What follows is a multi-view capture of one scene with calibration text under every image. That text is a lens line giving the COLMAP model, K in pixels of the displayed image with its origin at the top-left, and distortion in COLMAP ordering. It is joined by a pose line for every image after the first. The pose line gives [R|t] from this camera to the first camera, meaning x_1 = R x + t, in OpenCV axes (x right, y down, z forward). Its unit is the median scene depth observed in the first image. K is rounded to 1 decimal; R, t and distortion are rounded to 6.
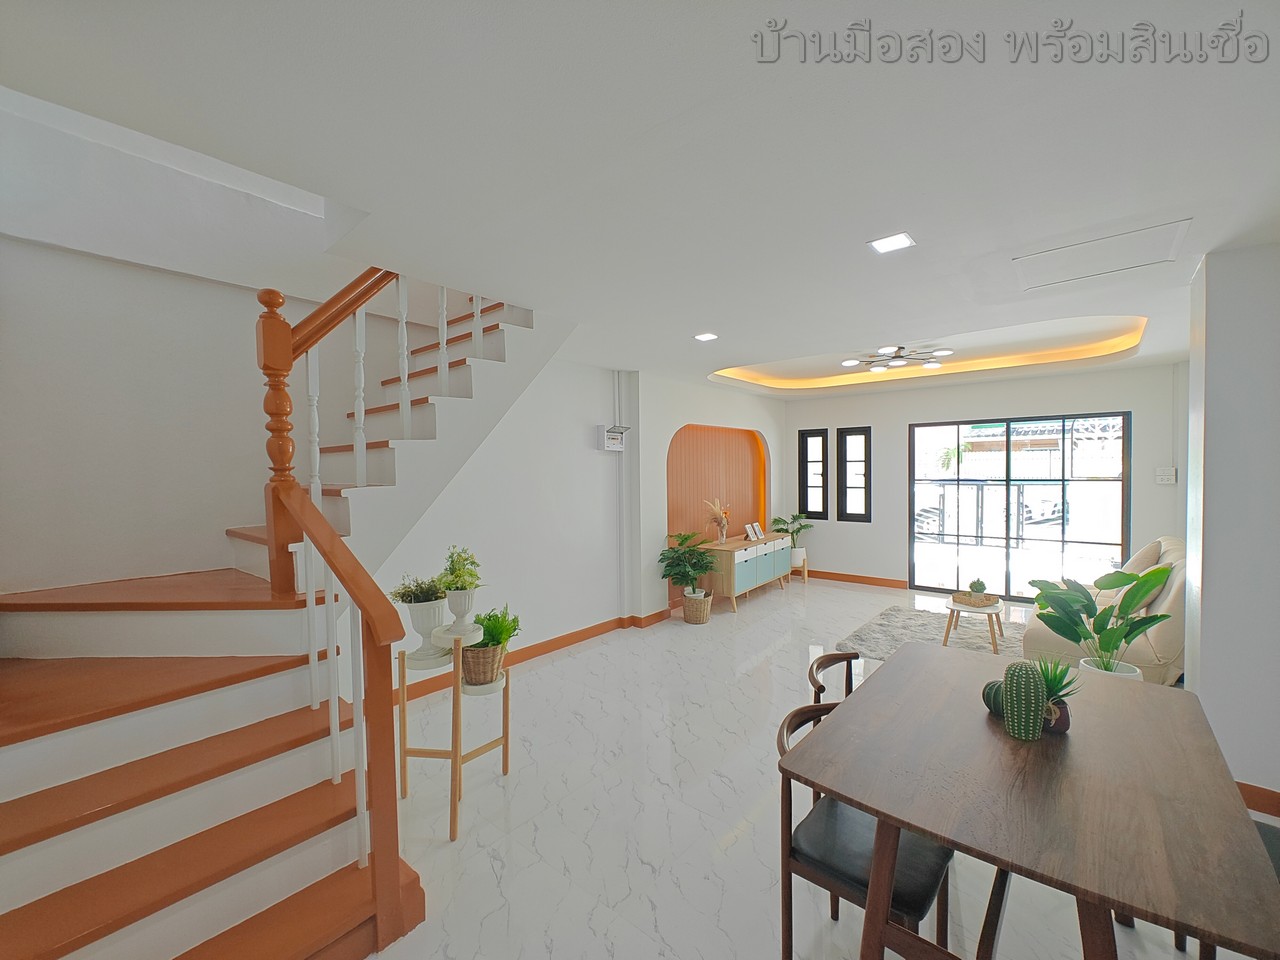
lens RADIAL K [[528.4, 0, 641.6], [0, 528.4, 483.8], [0, 0, 1]] dist [-0.001146, 0.000005]
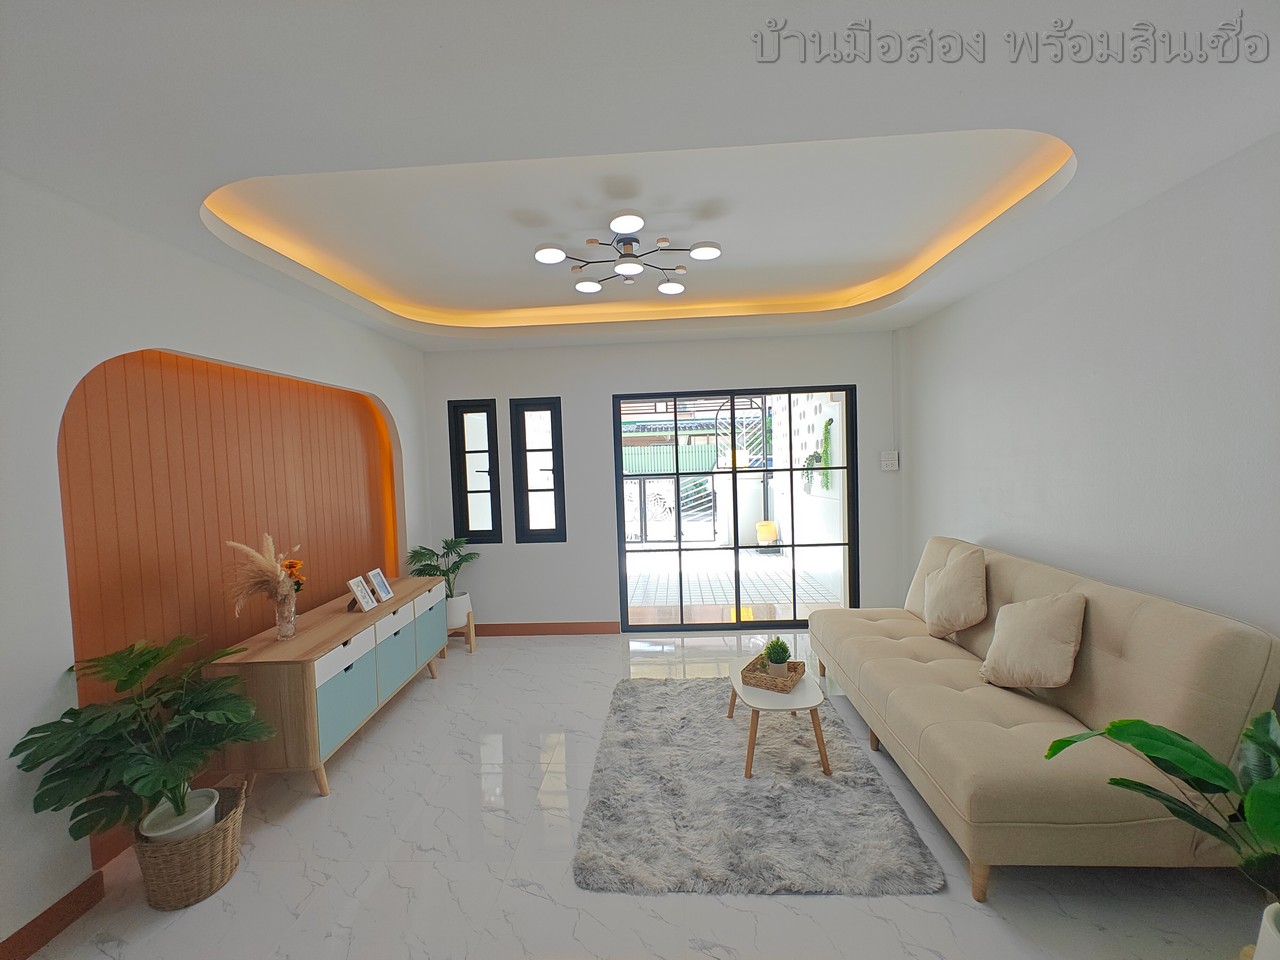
lens RADIAL K [[528.4, 0, 641.6], [0, 528.4, 483.8], [0, 0, 1]] dist [-0.001146, 0.000005]
pose [[0.795743, -0.041843, 0.604187, 0.110641], [0.040504, 0.999054, 0.015843, -0.006233], [-0.604278, 0.011865, 0.796685, 0.412539]]
